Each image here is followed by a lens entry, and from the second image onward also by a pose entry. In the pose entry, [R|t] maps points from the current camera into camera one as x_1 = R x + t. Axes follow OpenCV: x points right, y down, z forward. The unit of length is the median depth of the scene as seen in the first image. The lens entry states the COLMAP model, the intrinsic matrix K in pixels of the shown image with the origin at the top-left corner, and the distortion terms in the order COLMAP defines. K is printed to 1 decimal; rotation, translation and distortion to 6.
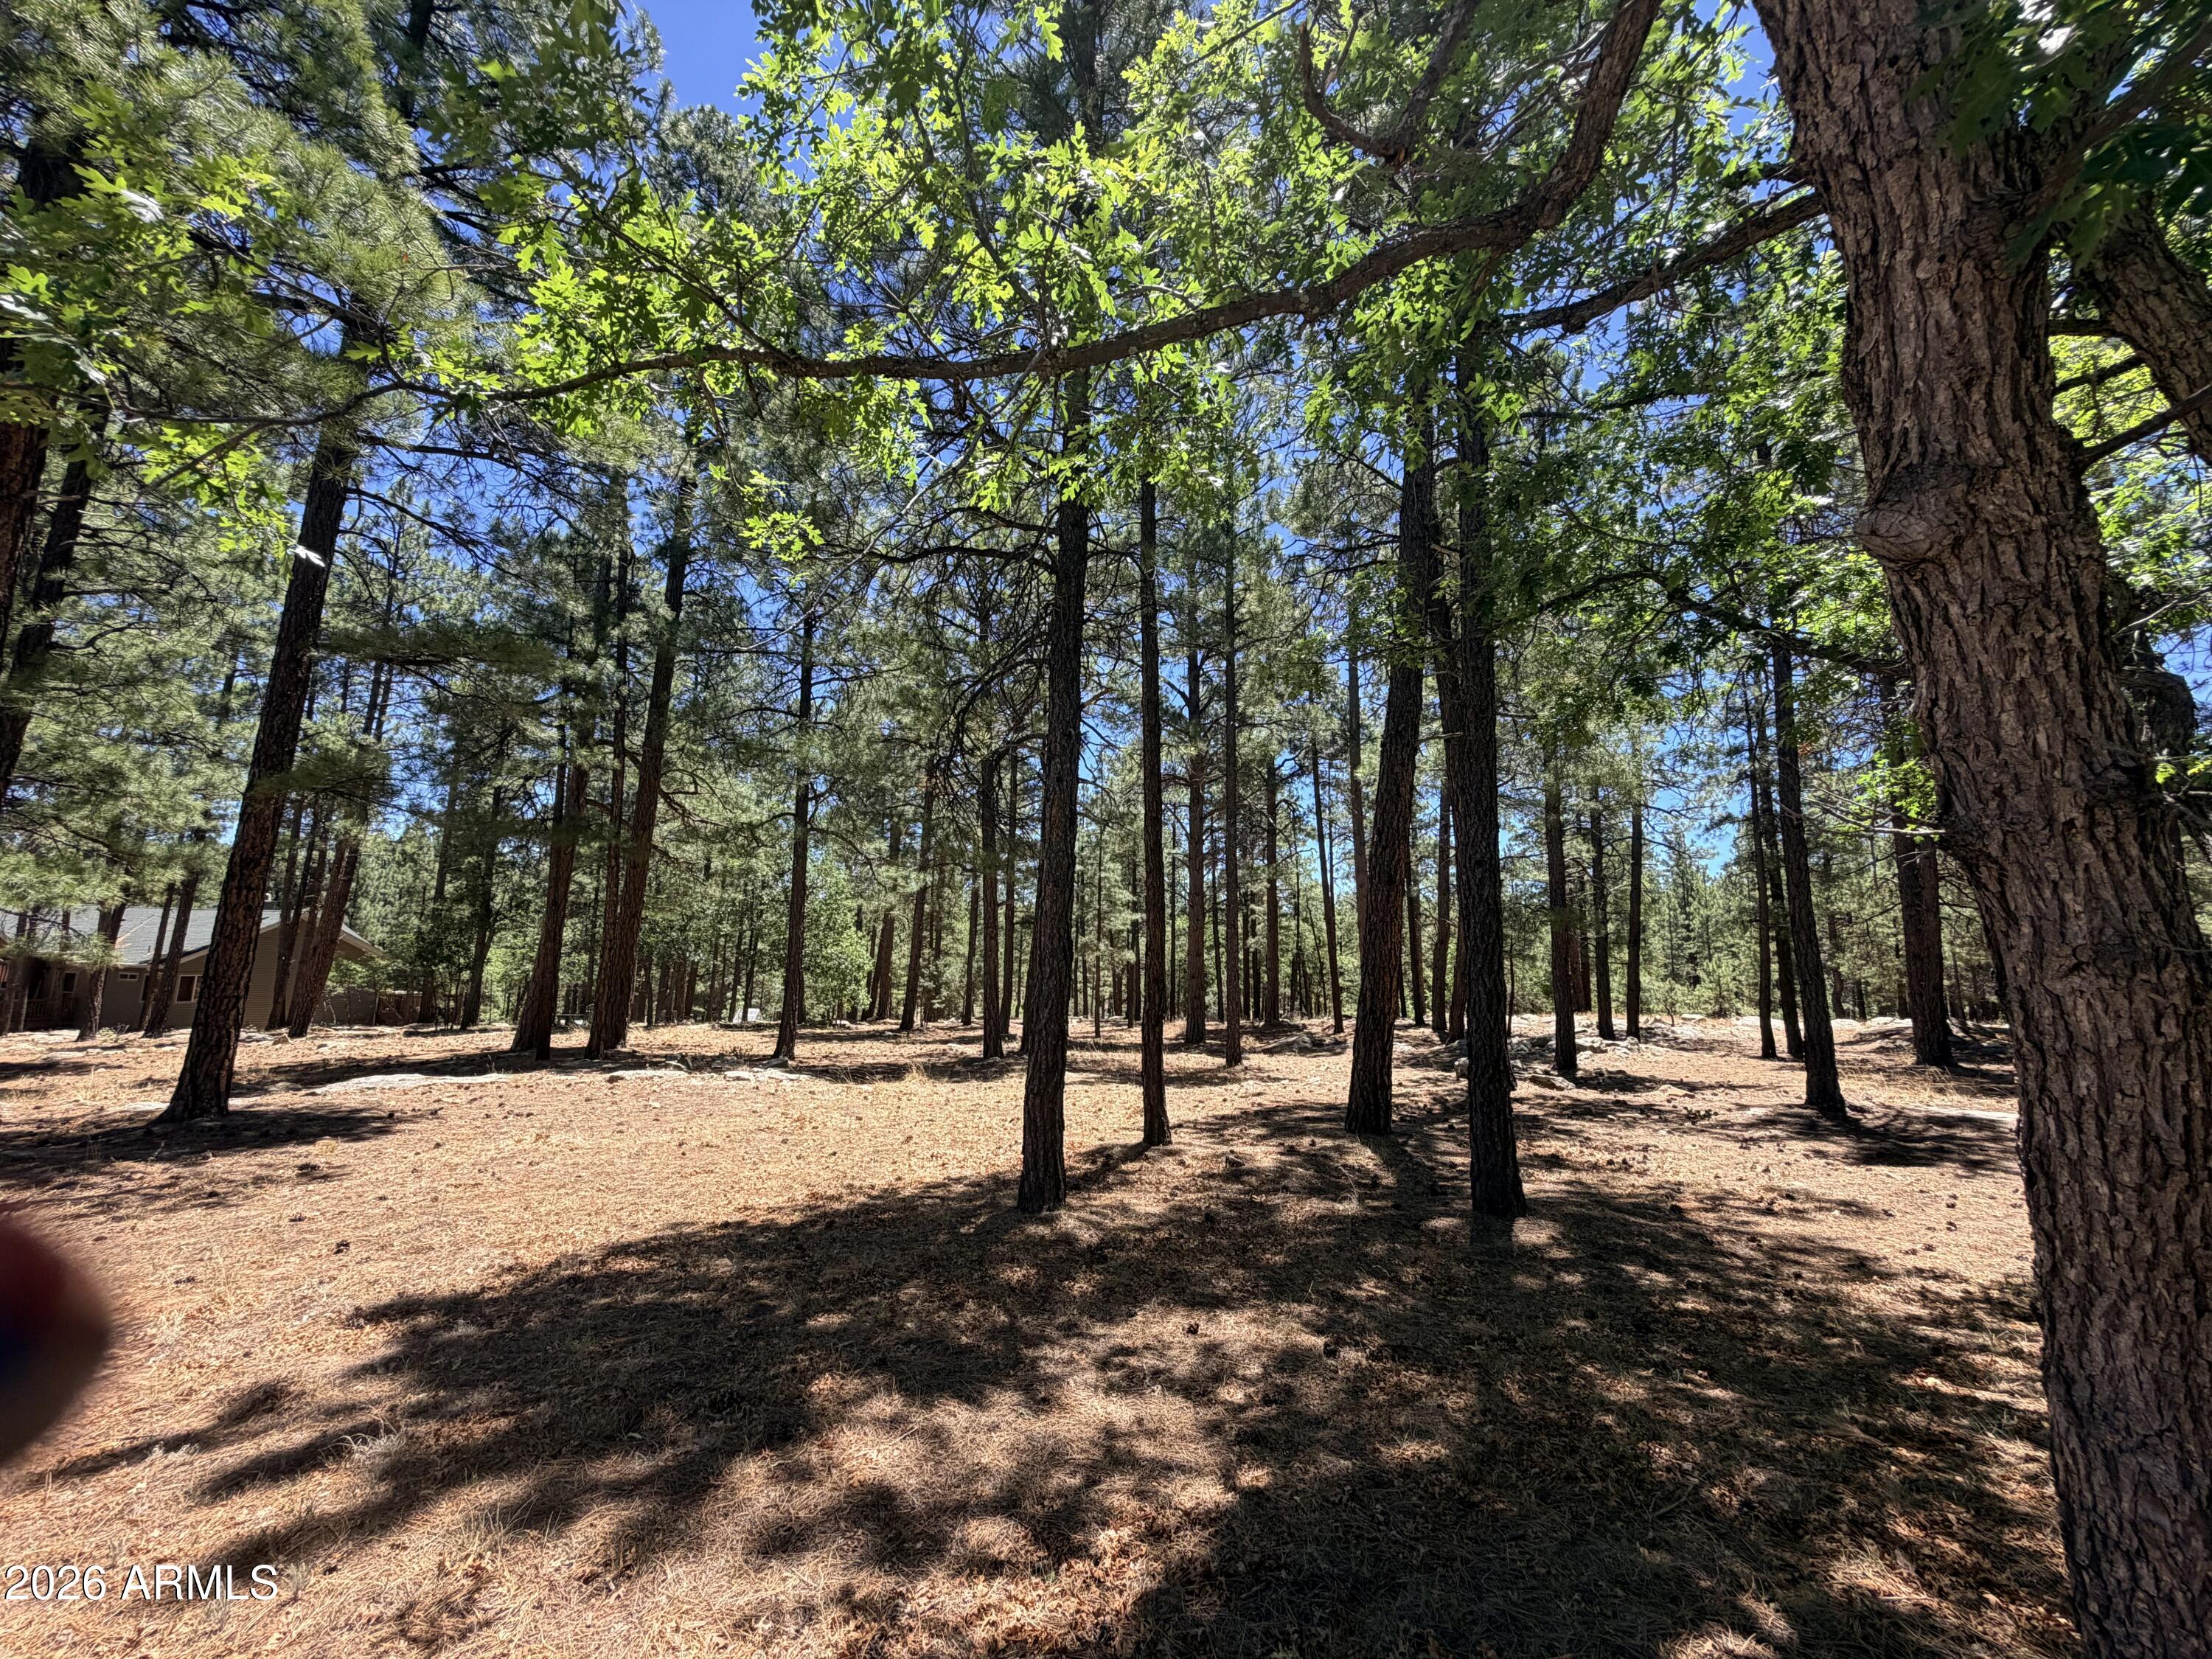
lens RADIAL K [[911.0, 0, 1106.0], [0, 911.0, 829.5], [0, 0, 1]] dist [-0.000194, 0.000086]
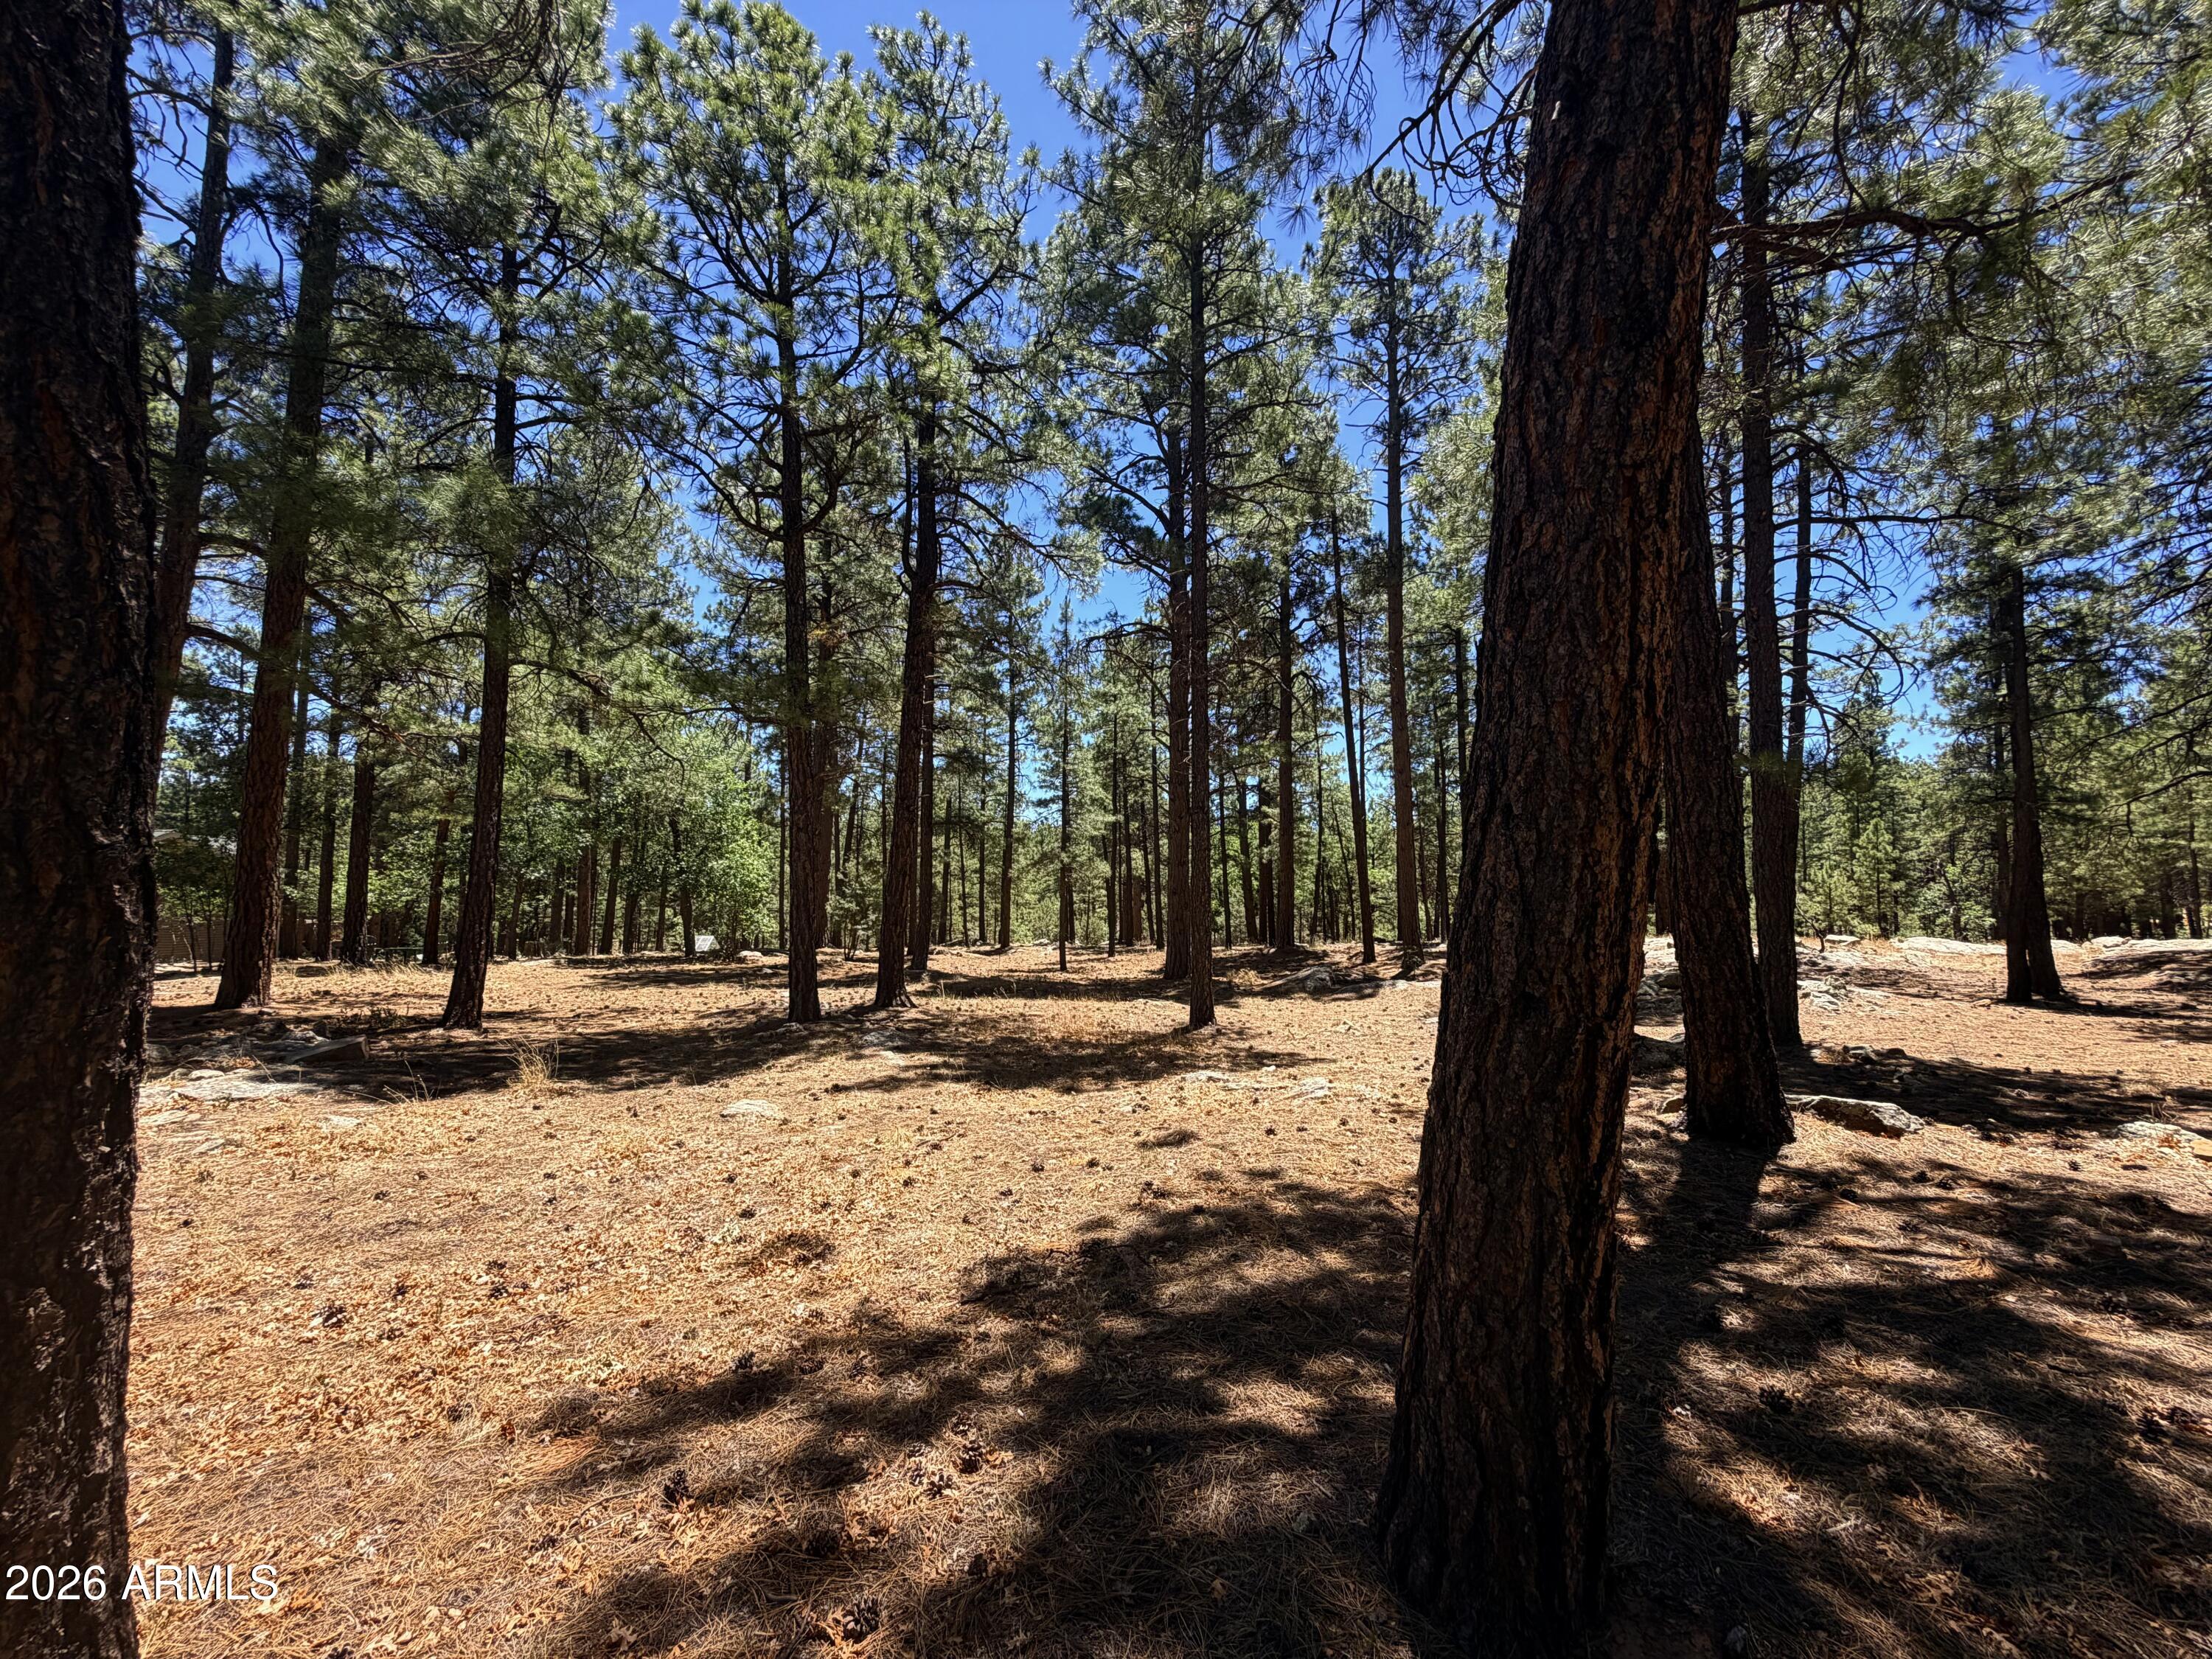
lens RADIAL K [[868.4, 0, 1102.1], [0, 868.4, 826.7], [0, 0, 1]] dist [-0.007530, 0.000151]
pose [[0.998660, -0.011194, -0.050520, 0.056706], [0.015050, 0.996948, 0.076604, 0.039829], [0.049508, -0.077262, 0.995781, 0.221103]]
